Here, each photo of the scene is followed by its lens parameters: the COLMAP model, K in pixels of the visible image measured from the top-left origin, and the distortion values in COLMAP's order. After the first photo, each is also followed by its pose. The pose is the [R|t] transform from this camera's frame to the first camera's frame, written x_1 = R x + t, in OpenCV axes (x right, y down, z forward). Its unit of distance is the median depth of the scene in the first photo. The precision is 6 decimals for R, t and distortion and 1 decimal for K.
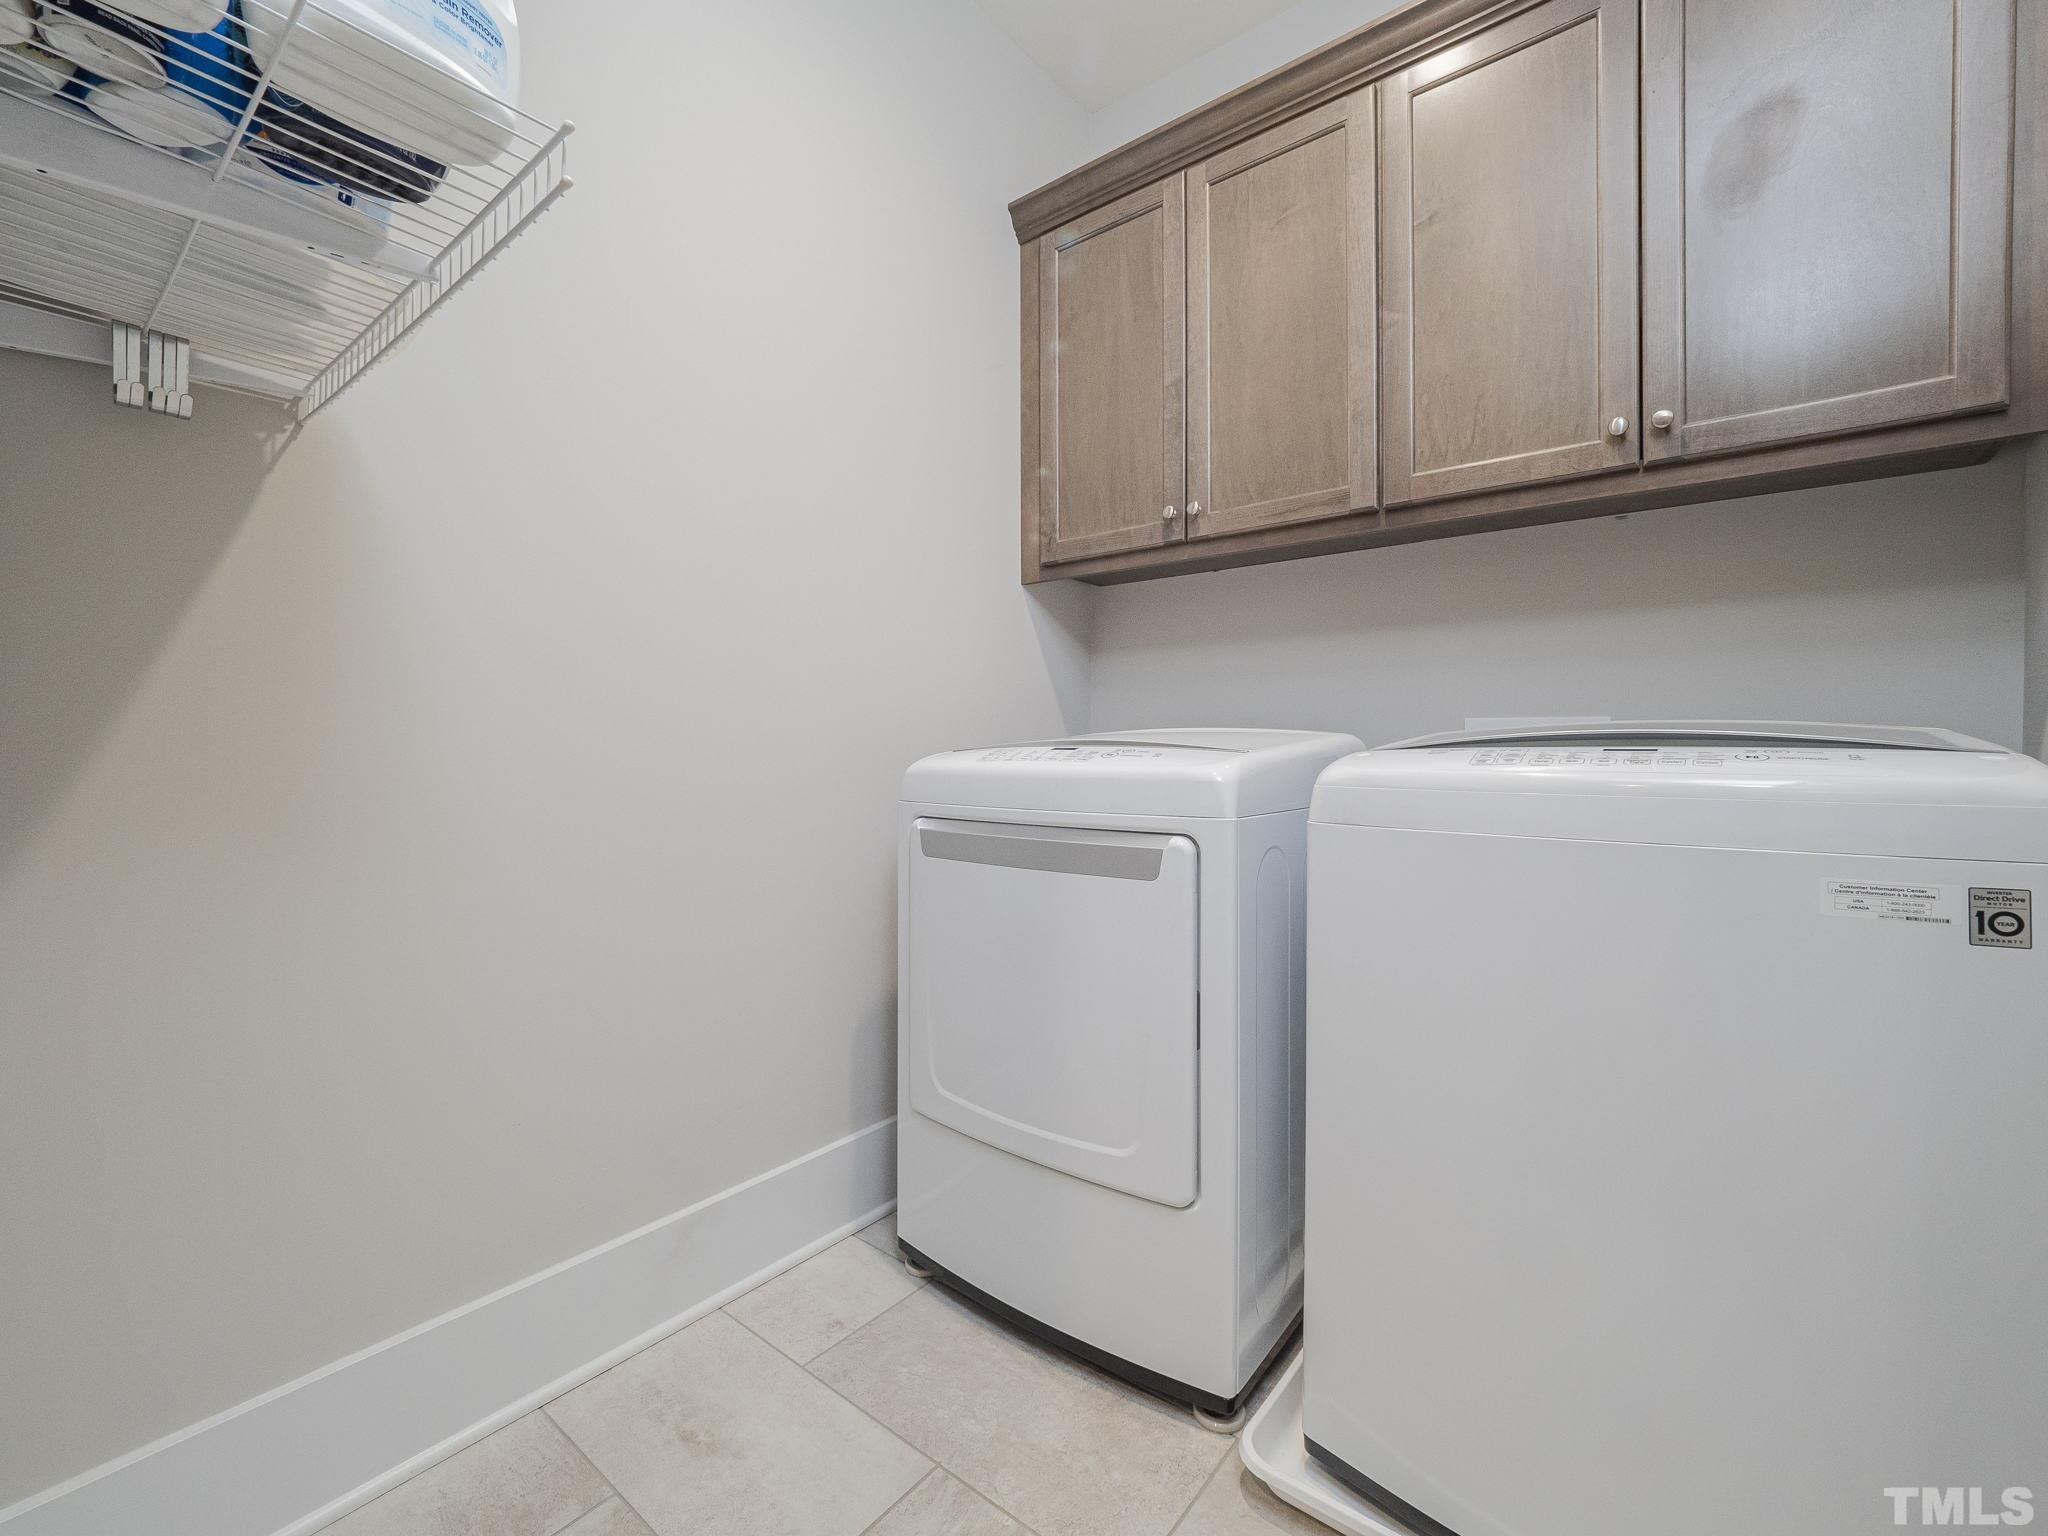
lens RADIAL K [[870.5, 0, 1019.6], [0, 870.5, 759.4], [0, 0, 1]] dist [0.000614, -0.003710]
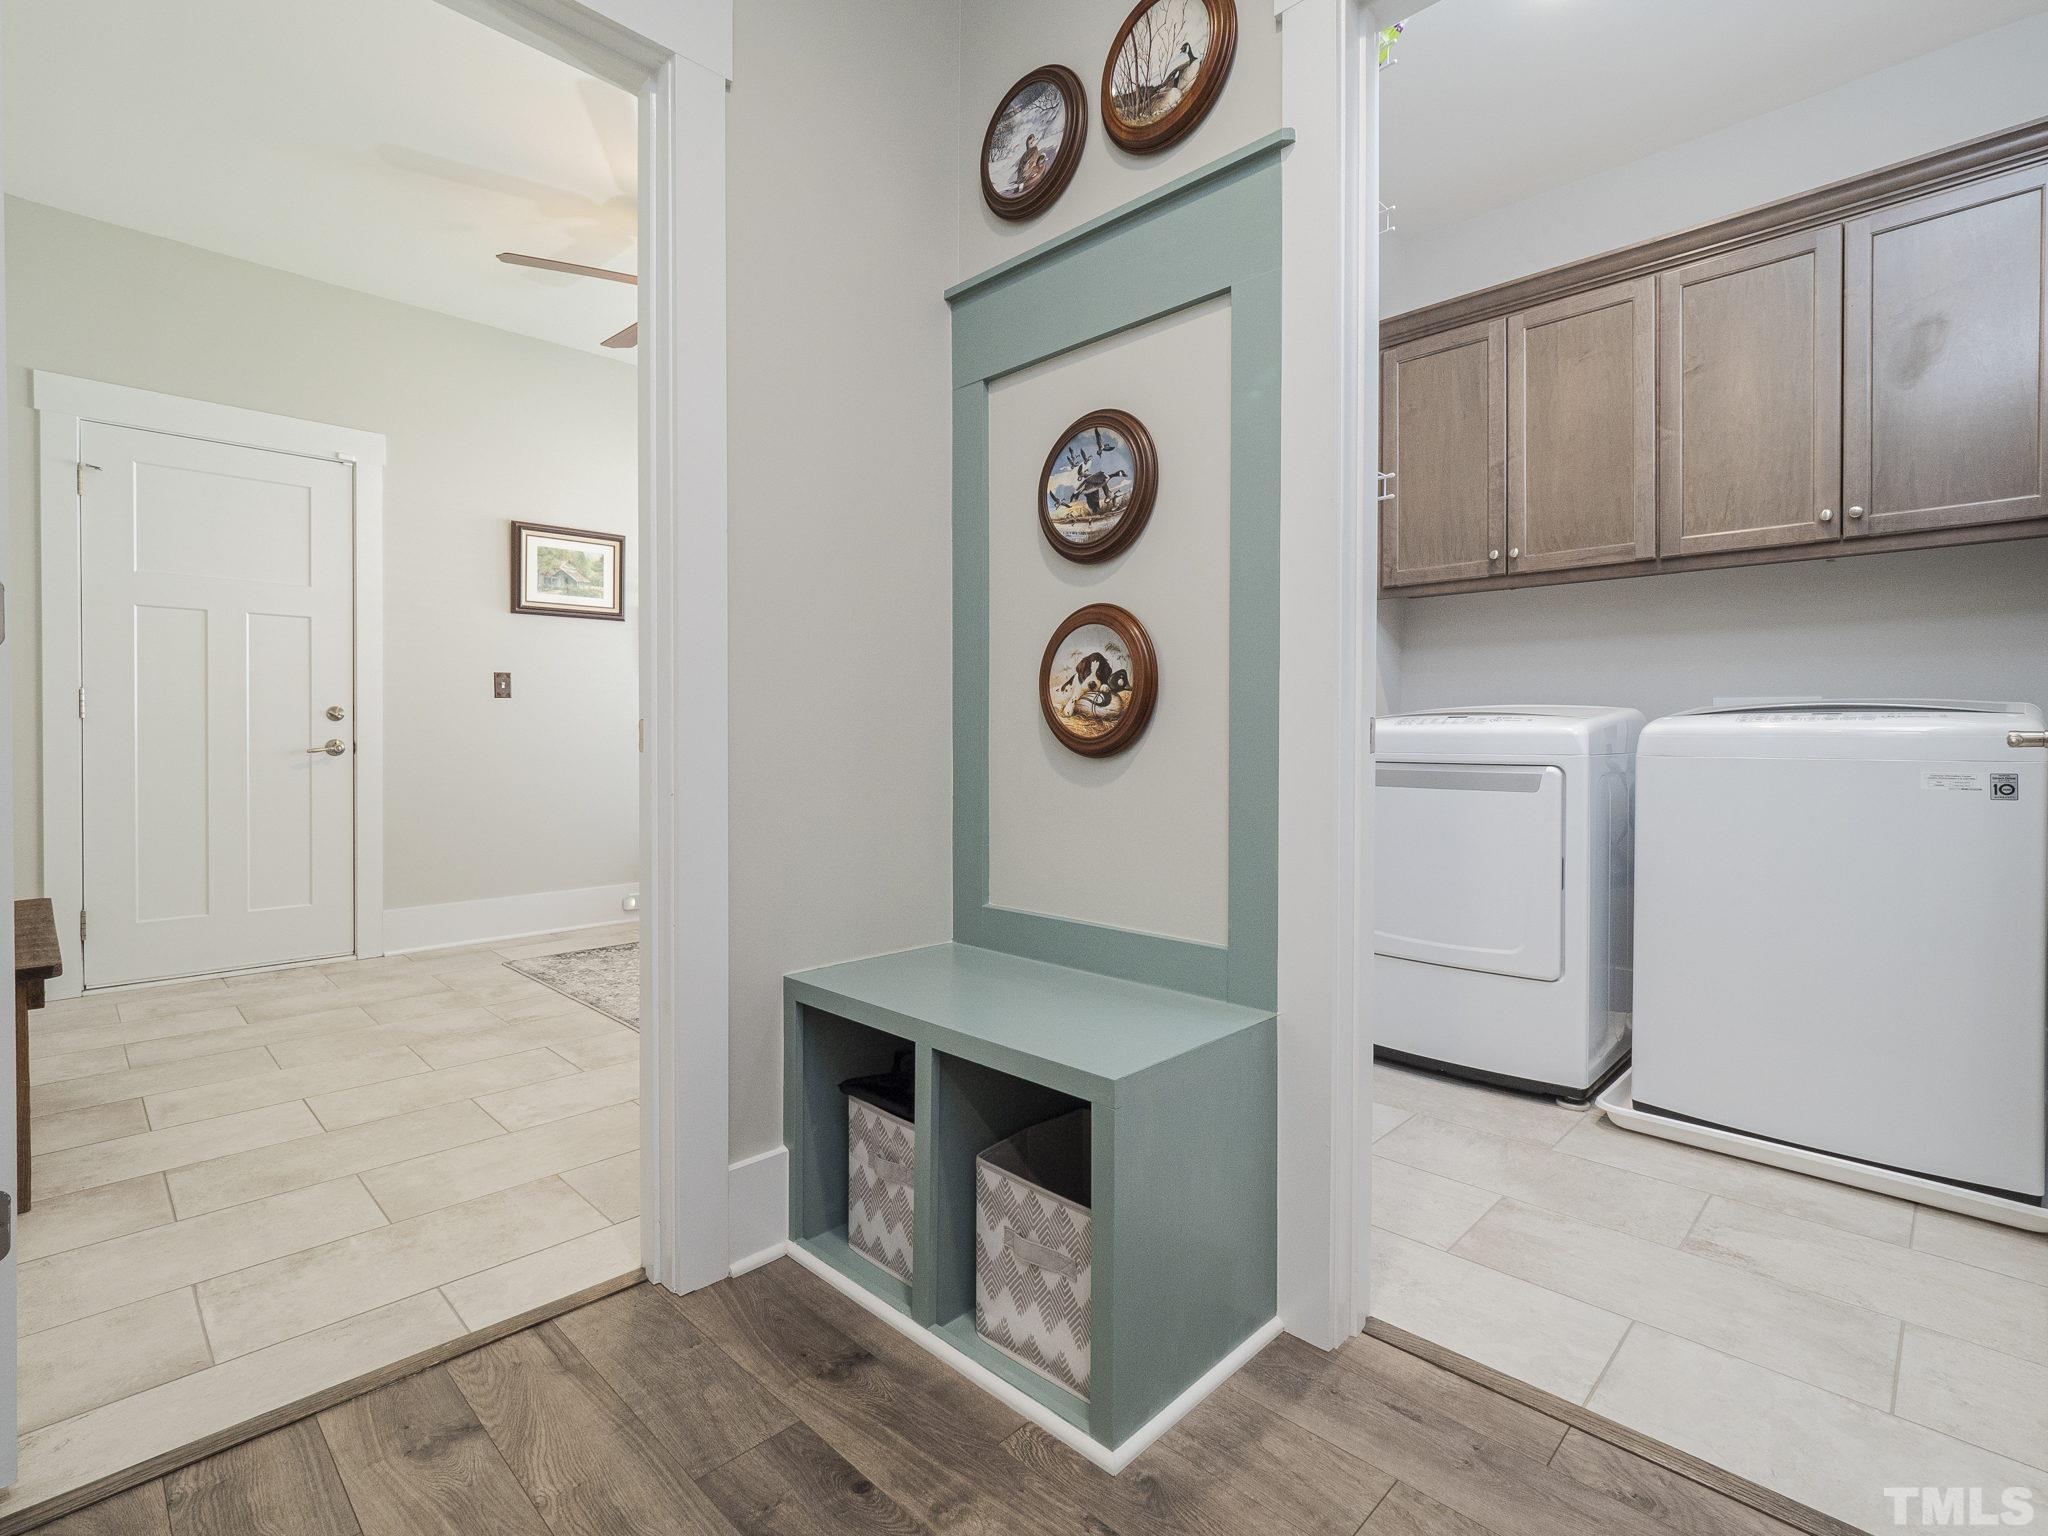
lens RADIAL K [[995.1, 0, 1016.5], [0, 995.1, 746.6], [0, 0, 1]] dist [-0.003927, 0.006401]
pose [[0.995312, 0.001206, -0.096712, -0.560368], [-0.001070, 0.999998, 0.001465, 0.038812], [0.096714, -0.001354, 0.995311, -0.879167]]
